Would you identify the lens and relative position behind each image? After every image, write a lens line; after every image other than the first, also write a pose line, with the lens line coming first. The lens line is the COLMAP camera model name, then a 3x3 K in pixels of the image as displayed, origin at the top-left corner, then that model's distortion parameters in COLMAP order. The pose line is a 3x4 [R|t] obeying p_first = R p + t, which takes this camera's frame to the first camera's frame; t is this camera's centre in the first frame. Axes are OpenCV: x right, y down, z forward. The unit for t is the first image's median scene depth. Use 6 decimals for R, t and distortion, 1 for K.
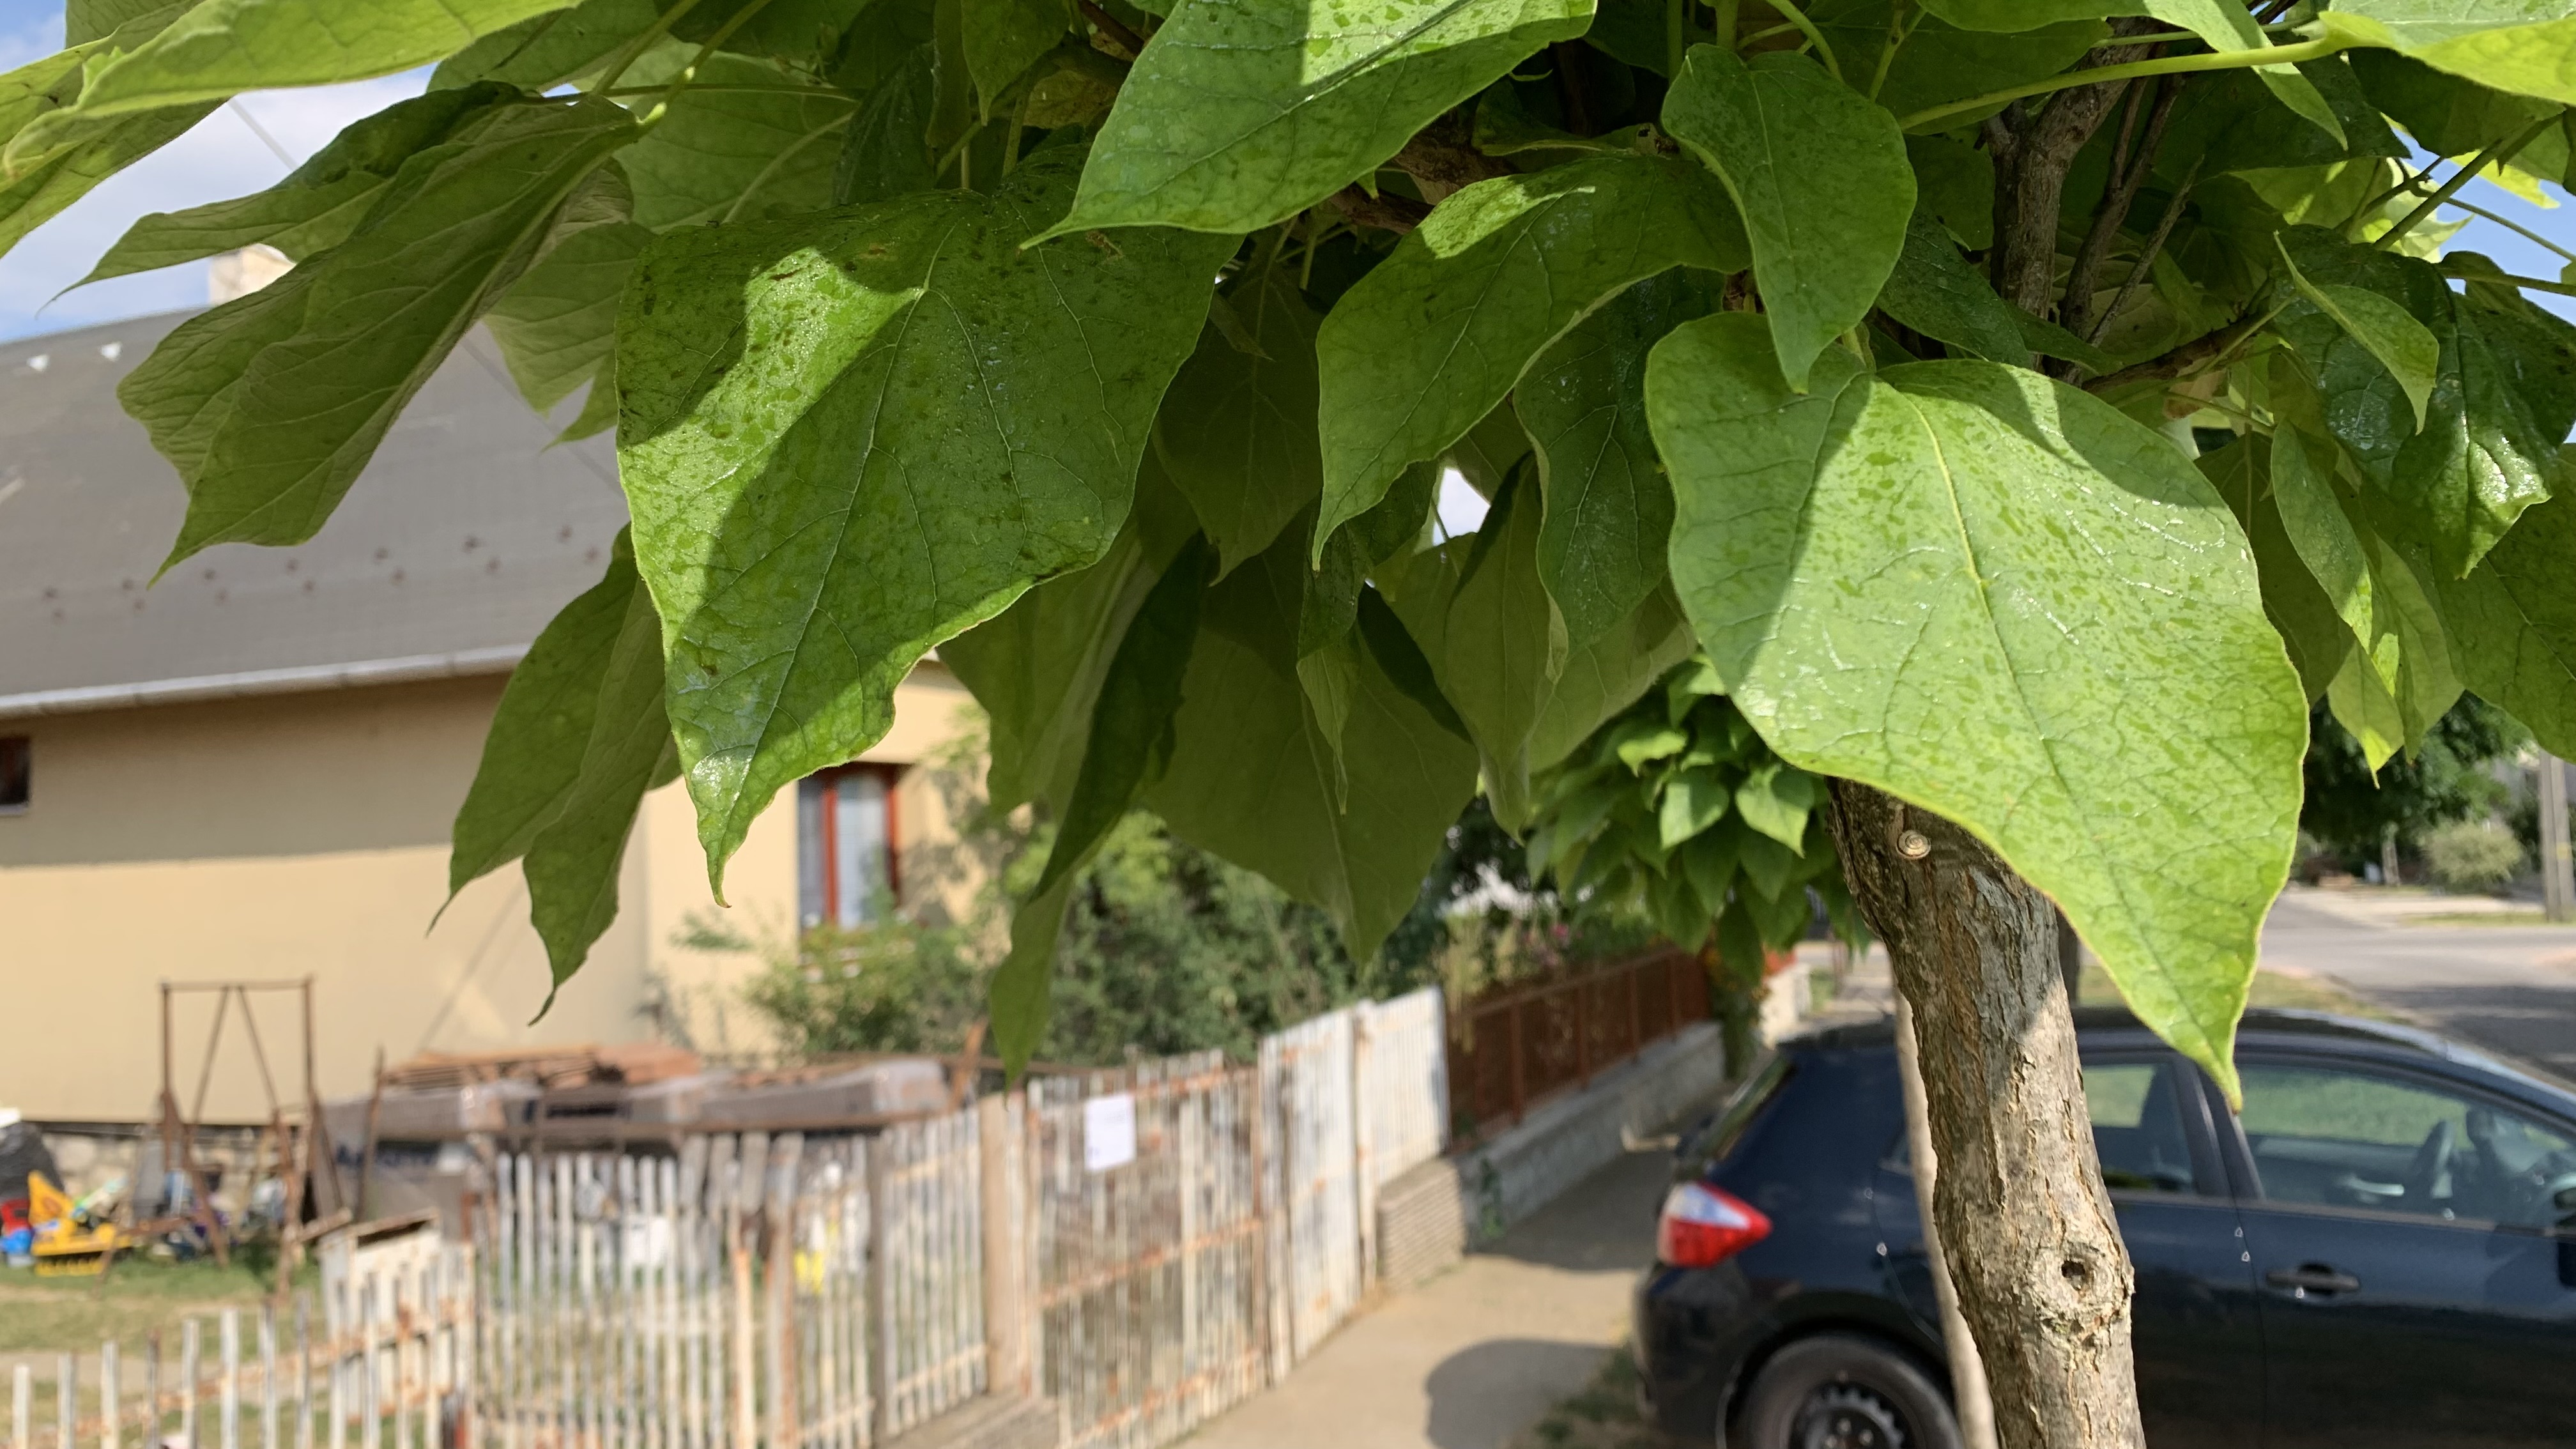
lens RADIAL K [[1974.6, 0, 1256.1], [0, 1974.6, 720.6], [0, 0, 1]] dist [0.073116, -0.138118]
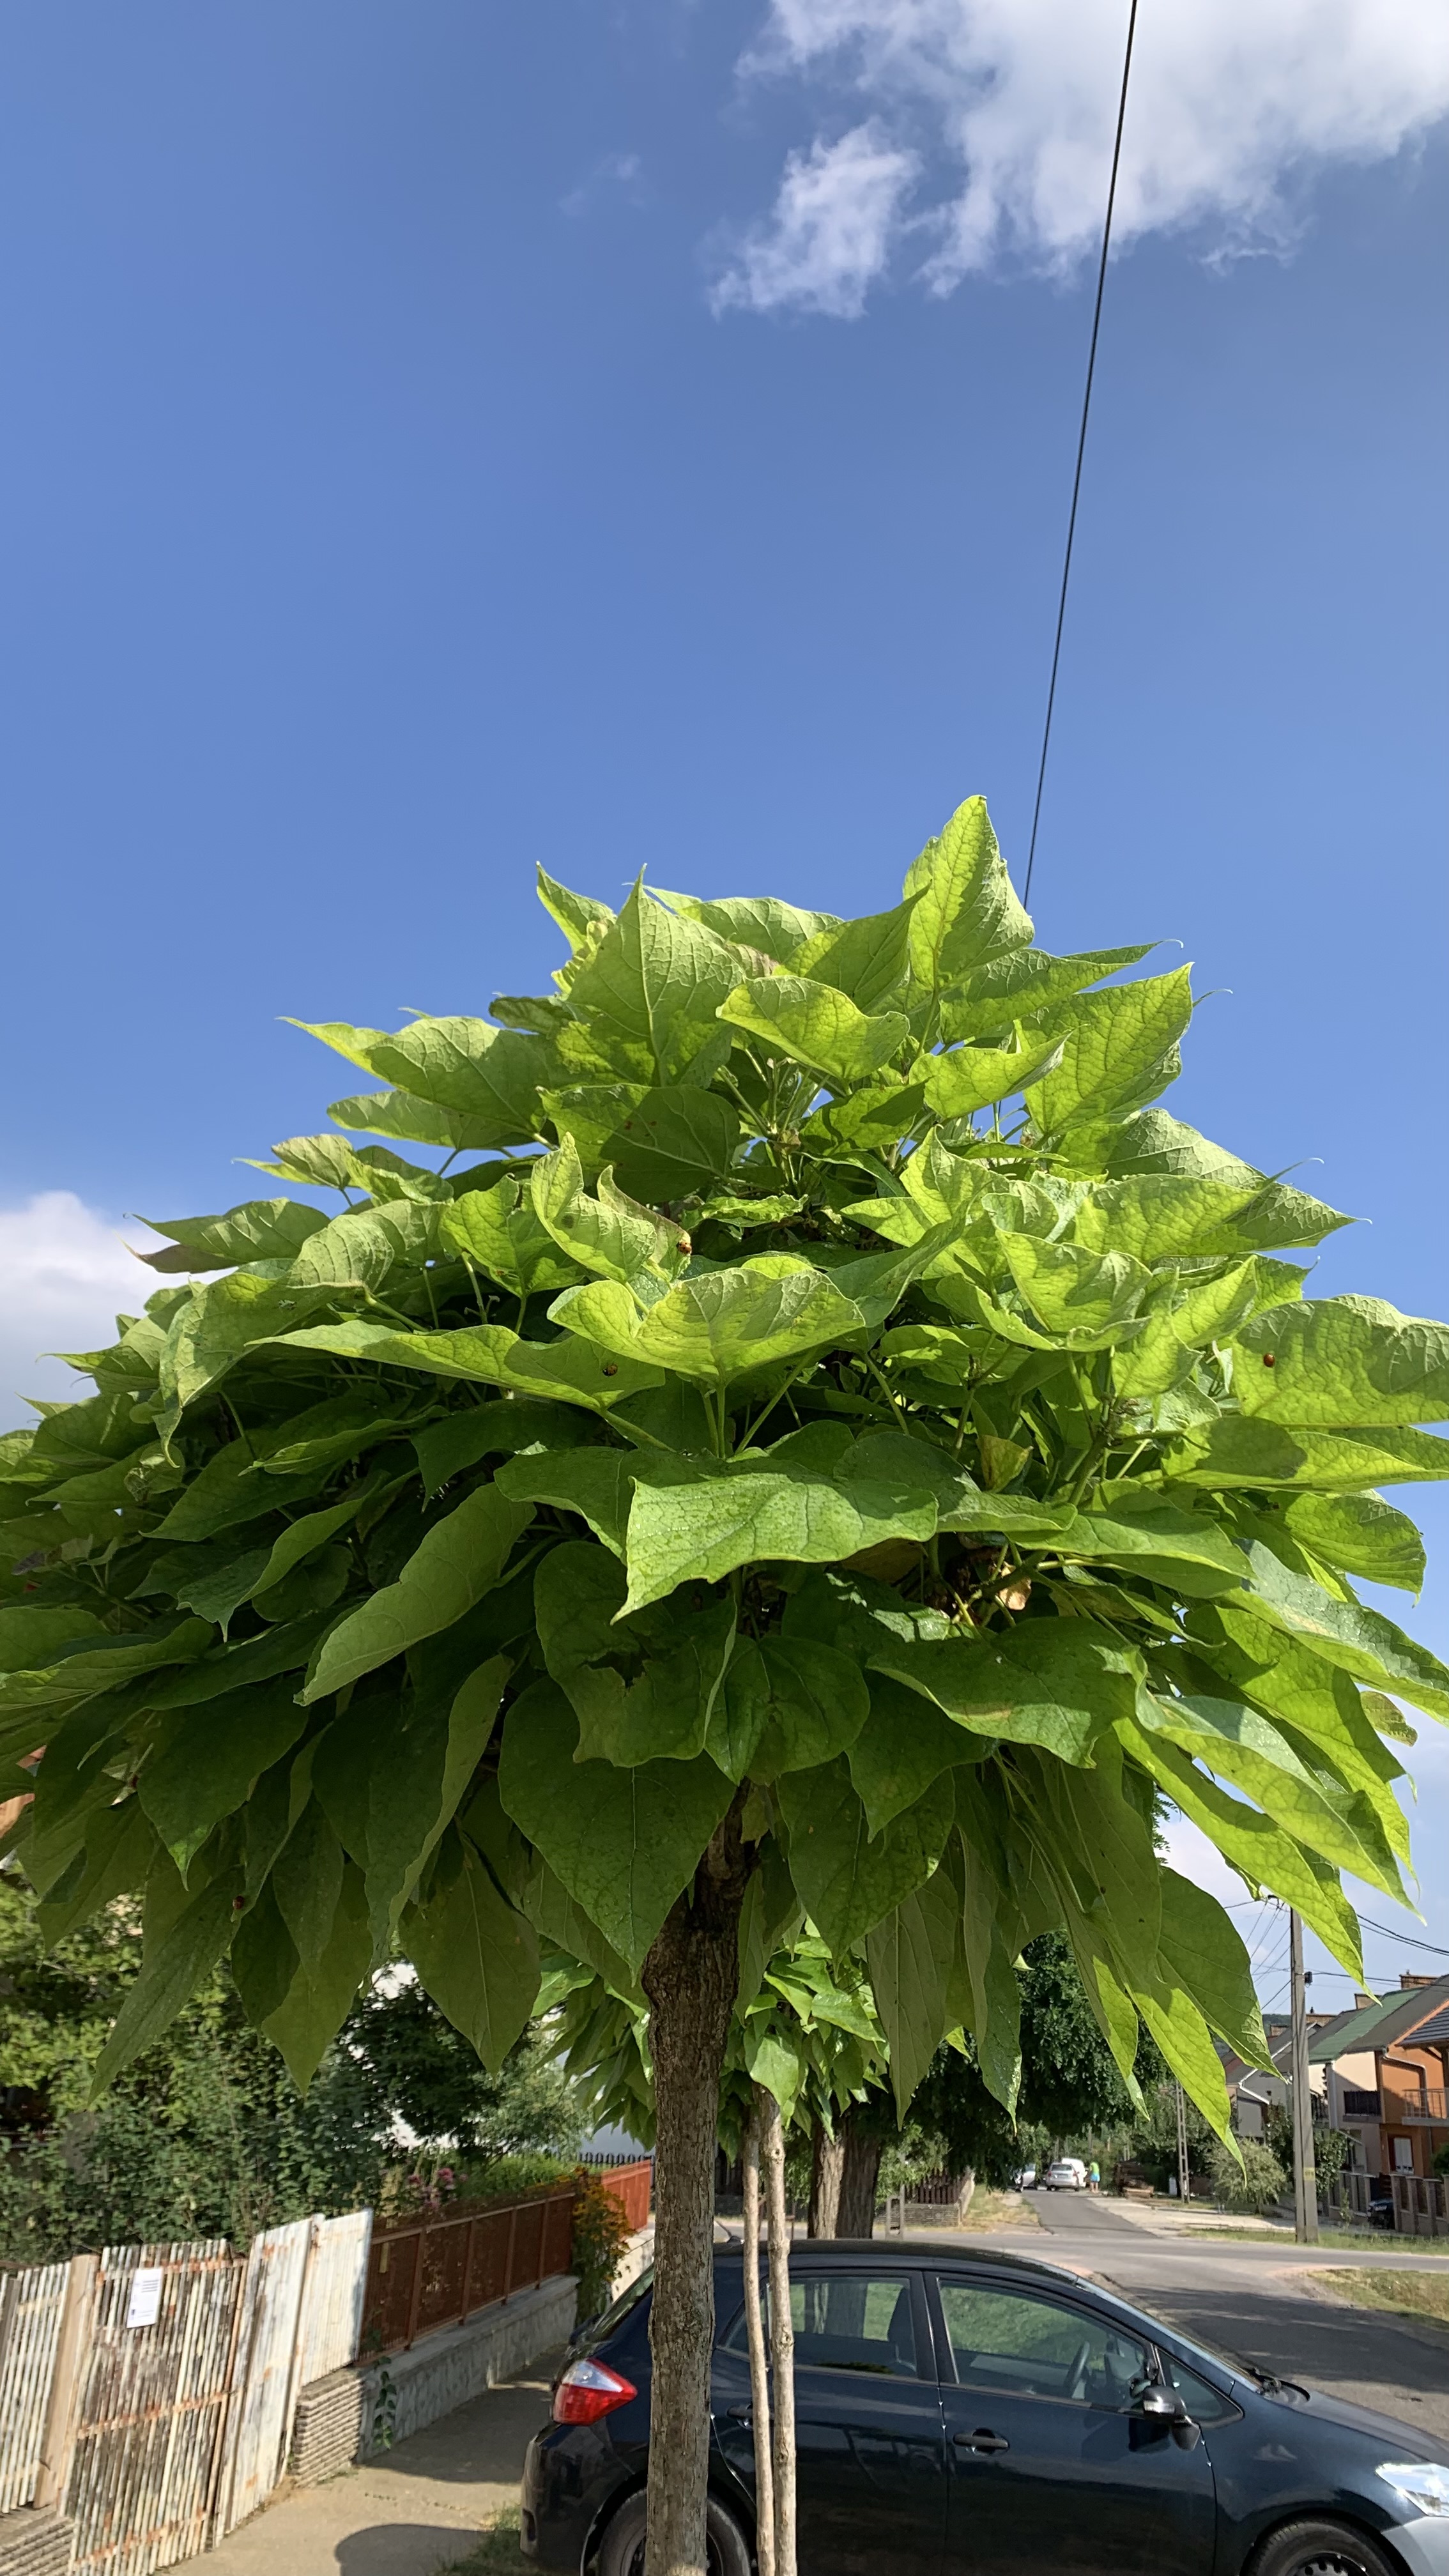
lens RADIAL K [[1915.0, 0, 797.6], [0, 1915.0, 1322.1], [0, 0, 1]] dist [0.010080, -0.003787]
pose [[0.941150, 0.198691, 0.273420, -0.090611], [-0.103110, 0.939182, -0.327574, -0.012979], [-0.321877, 0.280105, 0.904399, -0.275374]]
